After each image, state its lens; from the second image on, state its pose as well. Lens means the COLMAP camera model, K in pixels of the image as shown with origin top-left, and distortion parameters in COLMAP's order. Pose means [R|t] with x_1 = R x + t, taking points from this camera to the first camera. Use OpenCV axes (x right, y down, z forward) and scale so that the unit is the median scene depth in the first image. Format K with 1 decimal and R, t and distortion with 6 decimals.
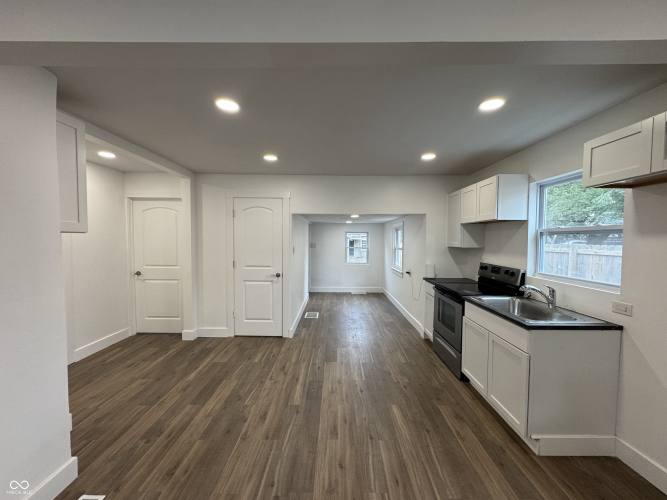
lens RADIAL K [[264.8, 0, 333.5], [0, 264.8, 250.0], [0, 0, 1]] dist [-0.001423, -0.000341]
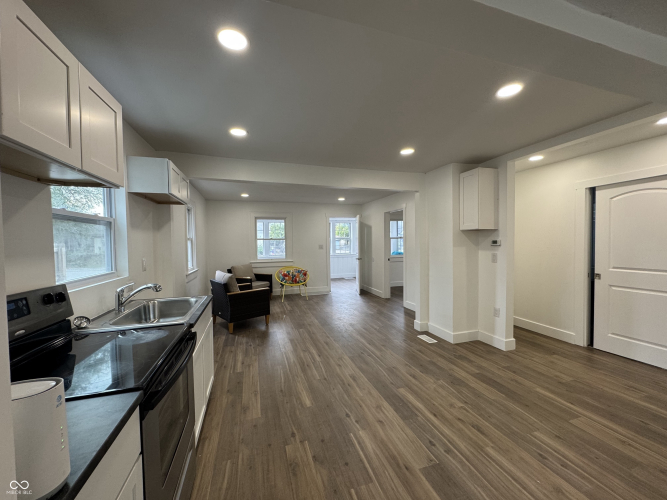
lens RADIAL K [[264.8, 0, 333.5], [0, 264.8, 250.0], [0, 0, 1]] dist [-0.001423, -0.000341]
pose [[-0.952336, 0.015991, -0.304632, 0.345984], [-0.005594, 0.997542, 0.069852, -0.027747], [0.305000, 0.068227, -0.949905, 1.542691]]
